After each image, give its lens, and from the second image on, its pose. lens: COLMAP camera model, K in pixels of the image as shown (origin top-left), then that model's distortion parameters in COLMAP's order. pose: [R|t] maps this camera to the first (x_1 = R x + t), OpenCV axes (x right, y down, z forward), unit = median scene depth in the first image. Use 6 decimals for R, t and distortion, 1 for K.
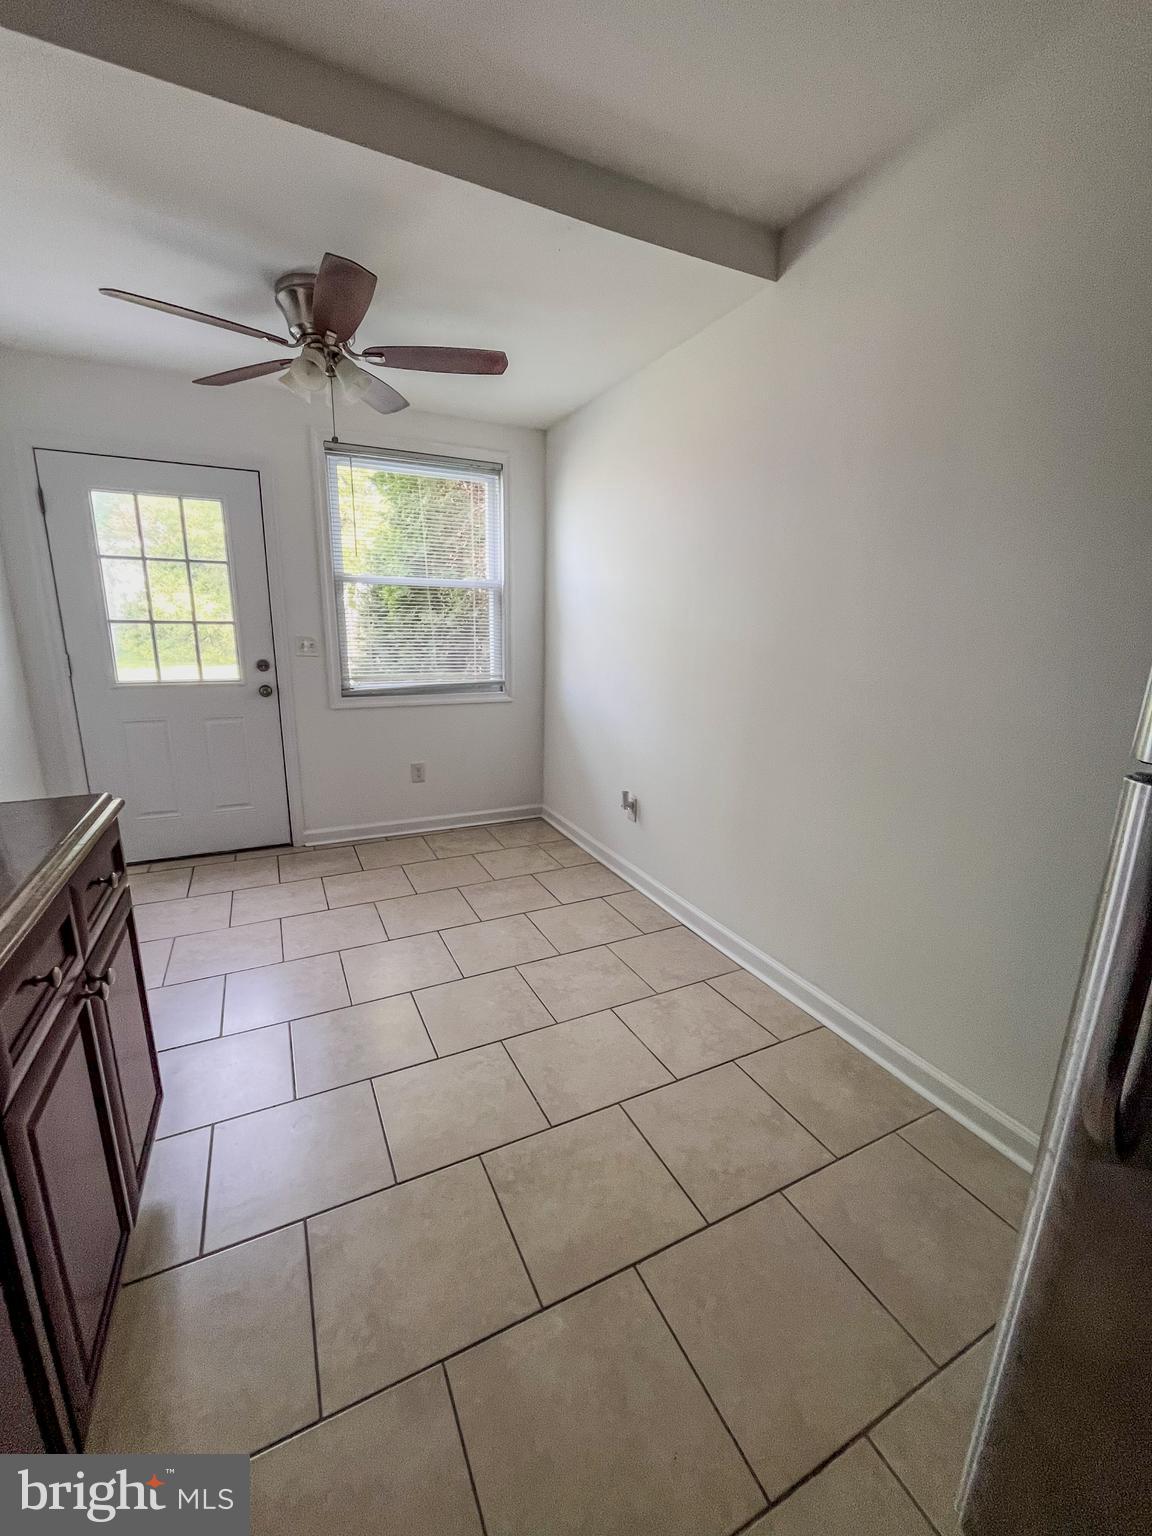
lens RADIAL K [[620.3, 0, 576.0], [0, 620.3, 768.0], [0, 0, 1]] dist [-0.001927, -0.000040]
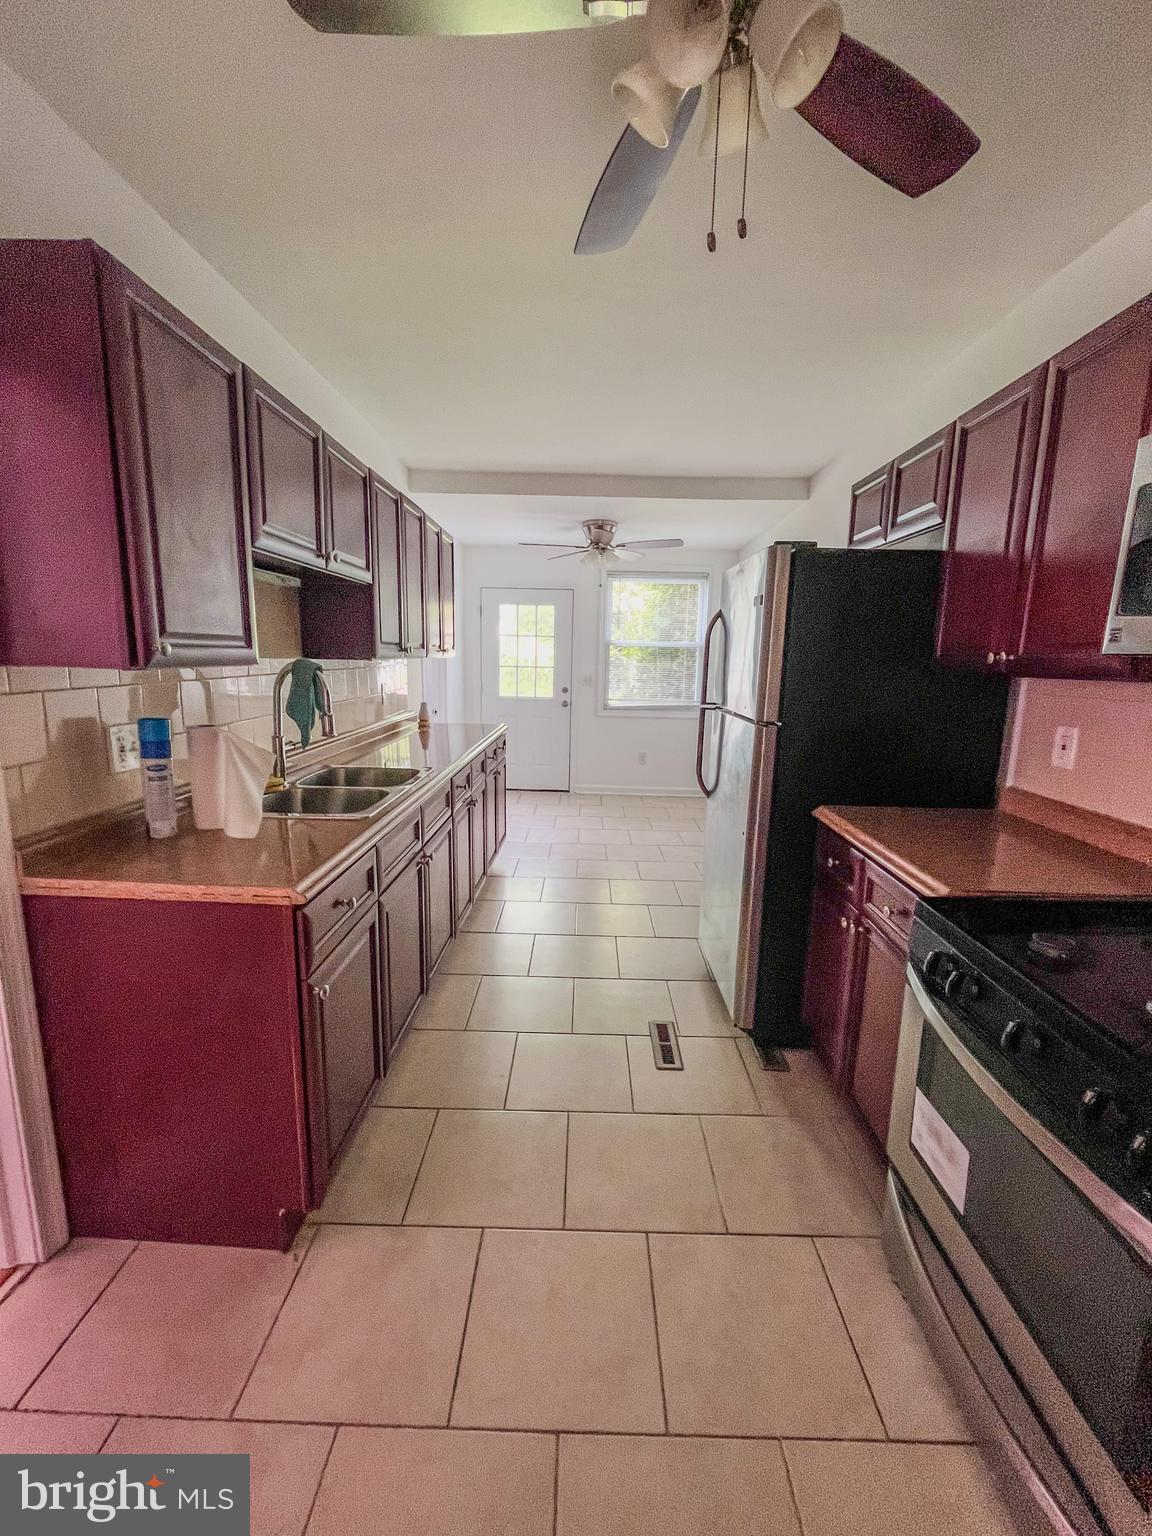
lens RADIAL K [[620.3, 0, 576.0], [0, 620.3, 768.0], [0, 0, 1]] dist [-0.001927, -0.000040]
pose [[0.891764, 0.077300, -0.445848, 0.389275], [-0.109689, 0.992842, -0.047257, 0.157554], [0.439004, 0.091046, 0.893860, -0.654756]]
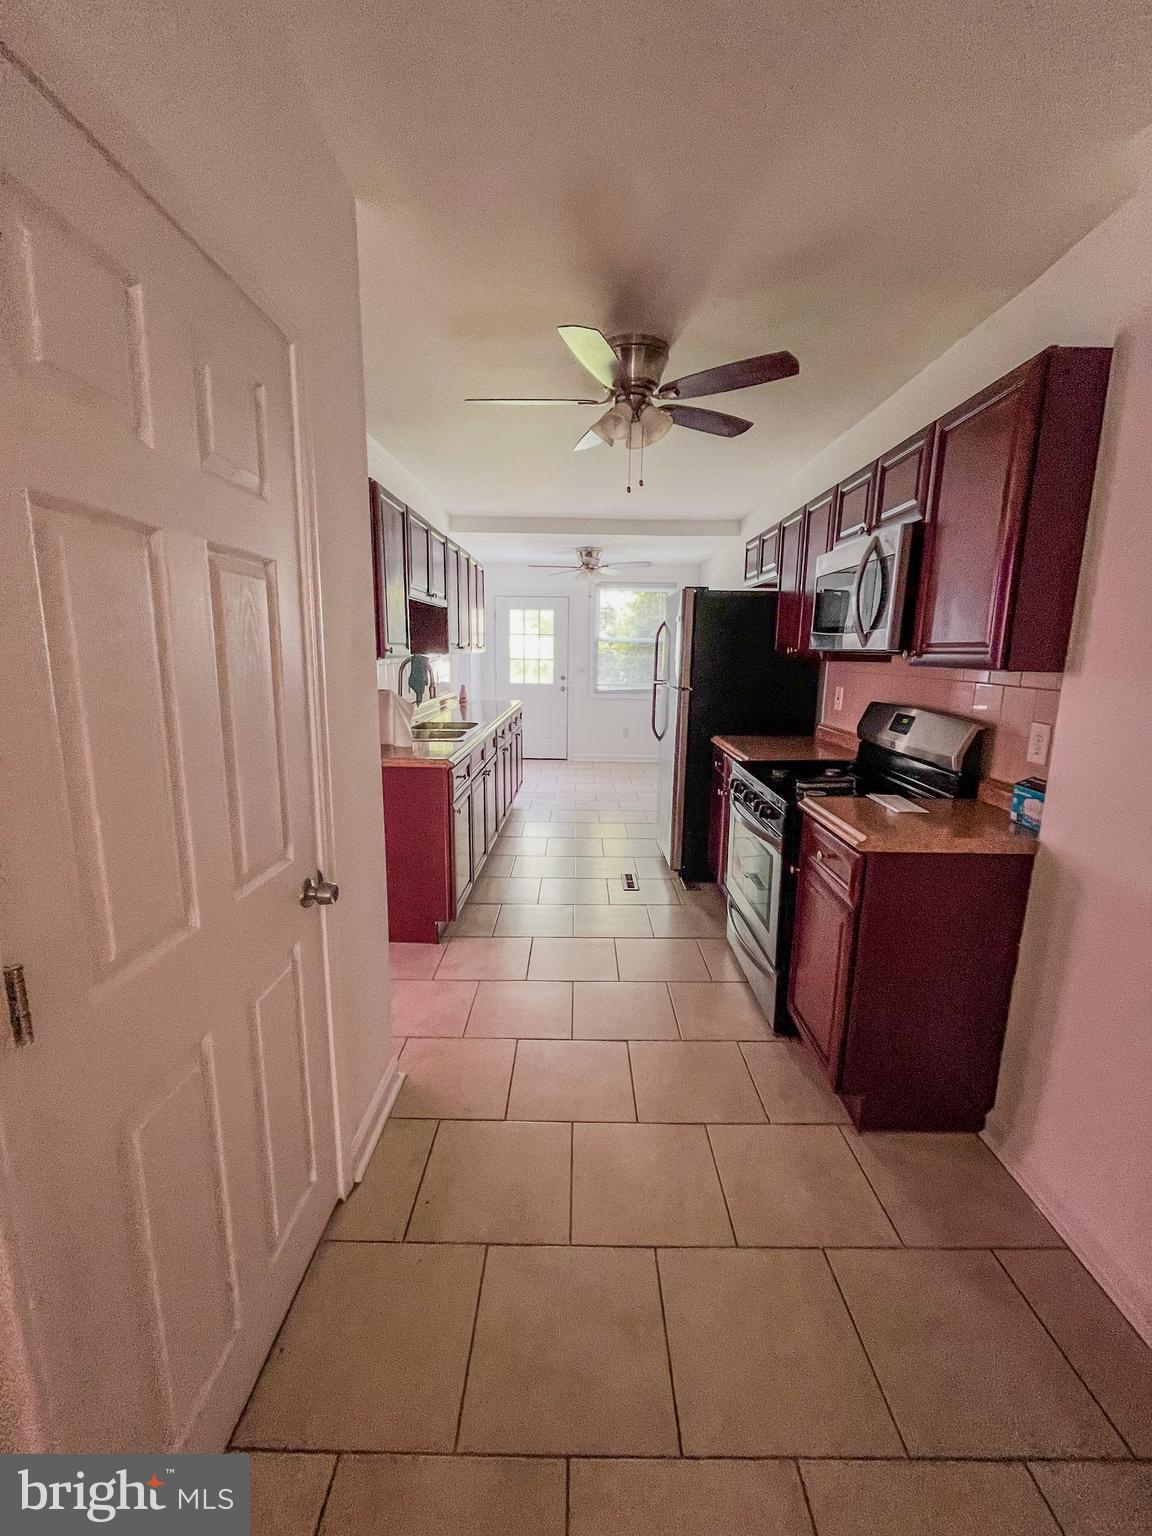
lens RADIAL K [[618.1, 0, 576.0], [0, 618.1, 768.0], [0, 0, 1]] dist [-0.048578, -0.000058]
pose [[0.897012, 0.073166, -0.435908, 0.594372], [-0.099378, 0.994339, -0.037603, 0.262688], [0.430690, 0.077049, 0.899205, -1.070713]]
